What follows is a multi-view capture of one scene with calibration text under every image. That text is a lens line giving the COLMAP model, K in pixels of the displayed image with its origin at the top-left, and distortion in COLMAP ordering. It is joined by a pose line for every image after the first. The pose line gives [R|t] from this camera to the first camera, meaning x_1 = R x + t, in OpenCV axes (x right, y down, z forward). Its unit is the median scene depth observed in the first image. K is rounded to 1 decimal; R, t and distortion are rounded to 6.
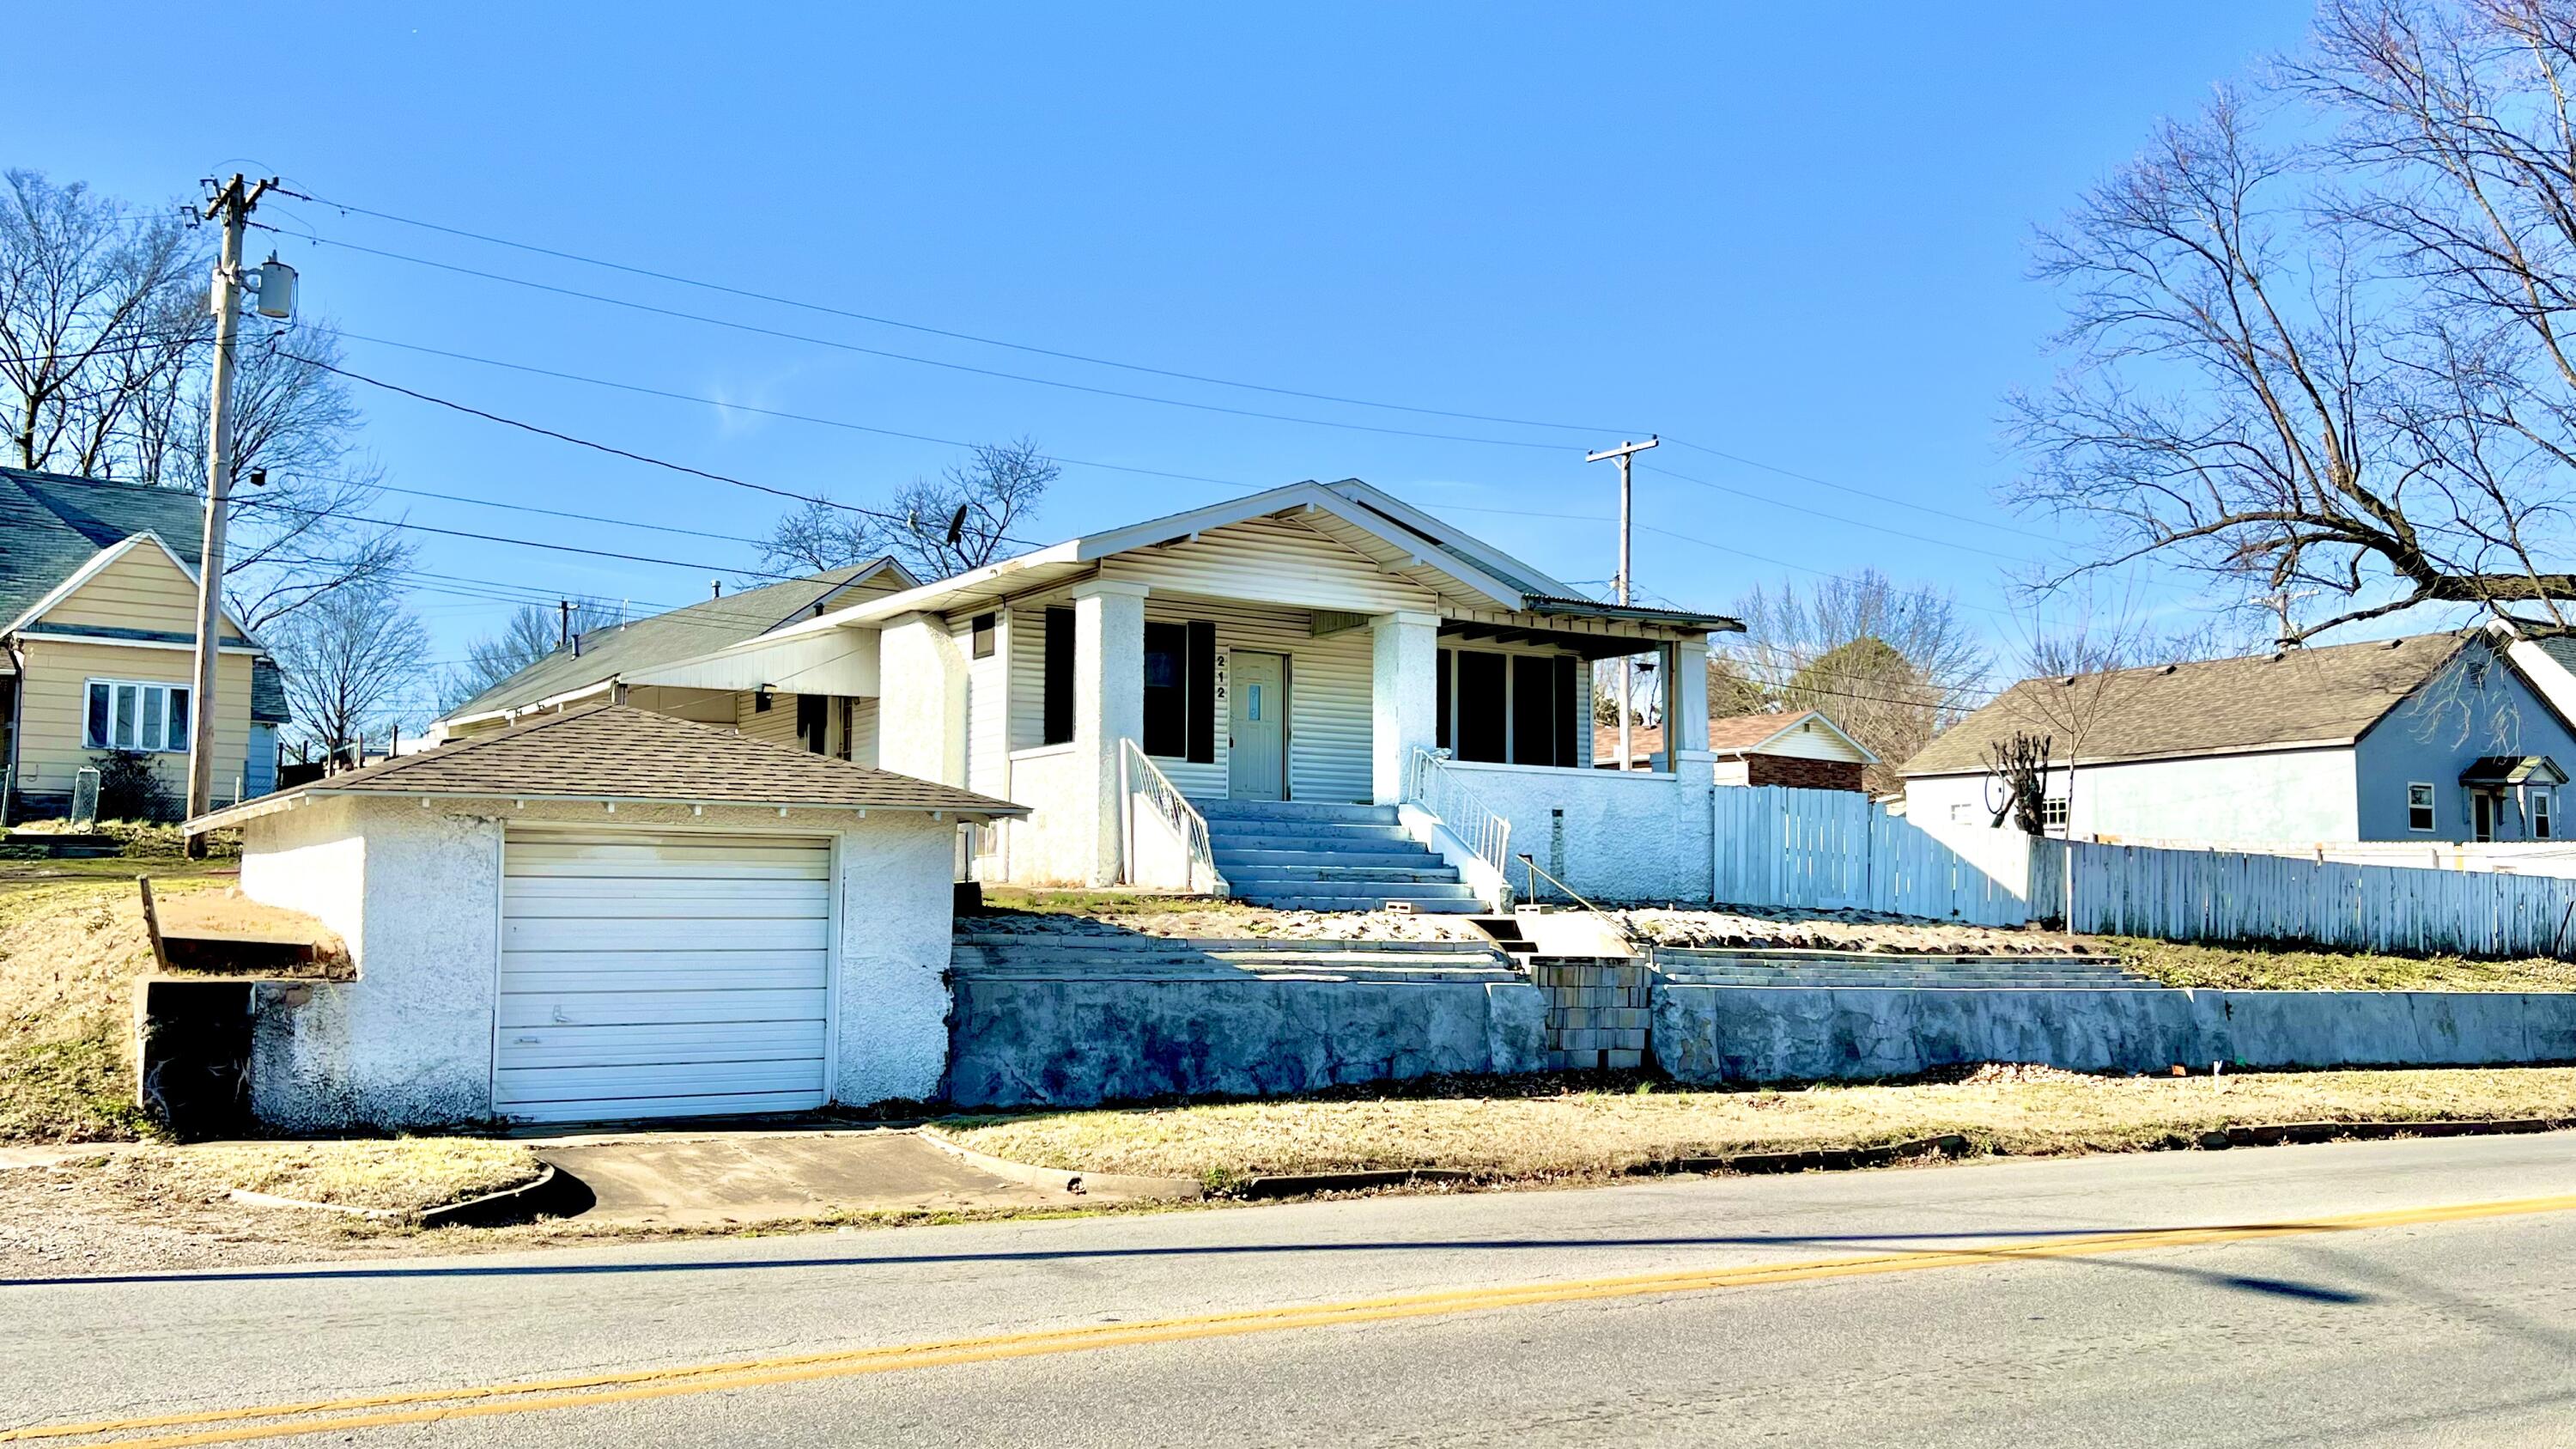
lens RADIAL K [[2277.1, 0, 1286.9], [0, 2277.1, 727.8], [0, 0, 1]] dist [0.006039, 0.000101]
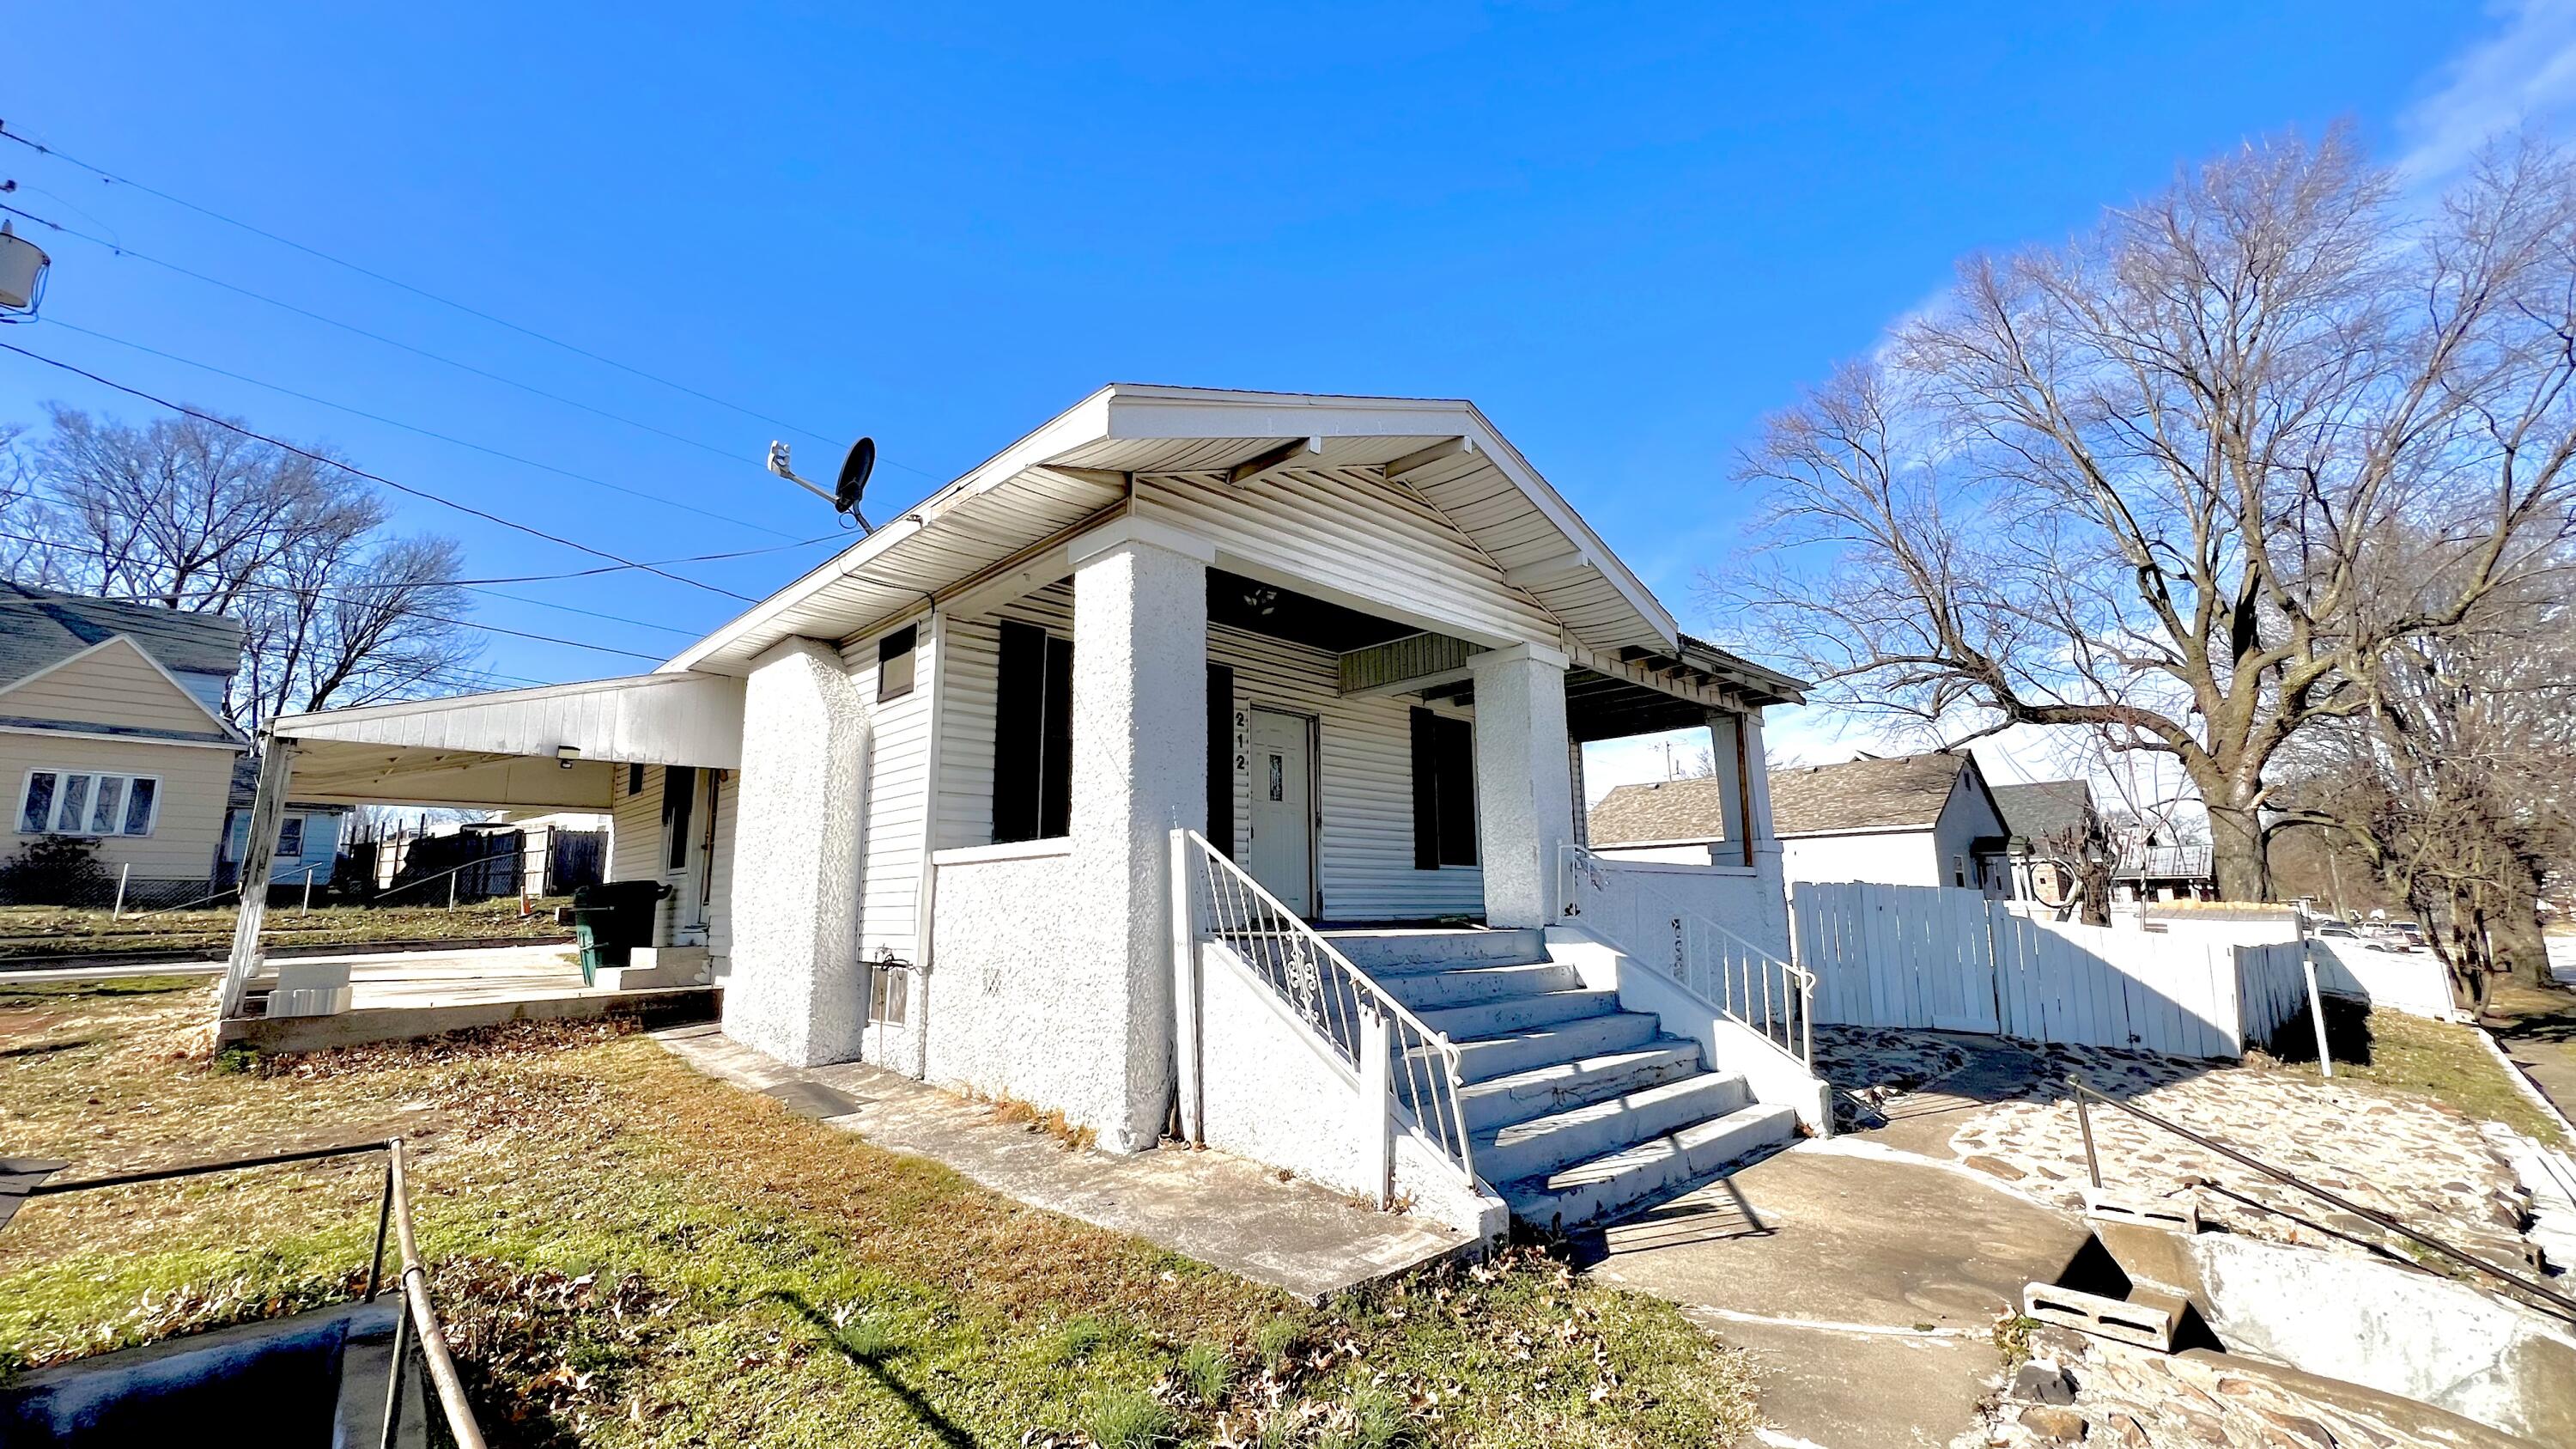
lens RADIAL K [[1043.7, 0, 1274.3], [0, 1043.7, 706.4], [0, 0, 1]] dist [-0.001688, 0.000541]
pose [[0.979737, 0.023237, 0.198935, -0.085753], [-0.001845, 0.994252, -0.107049, 0.002177], [-0.200279, 0.104513, 0.974149, 0.684042]]
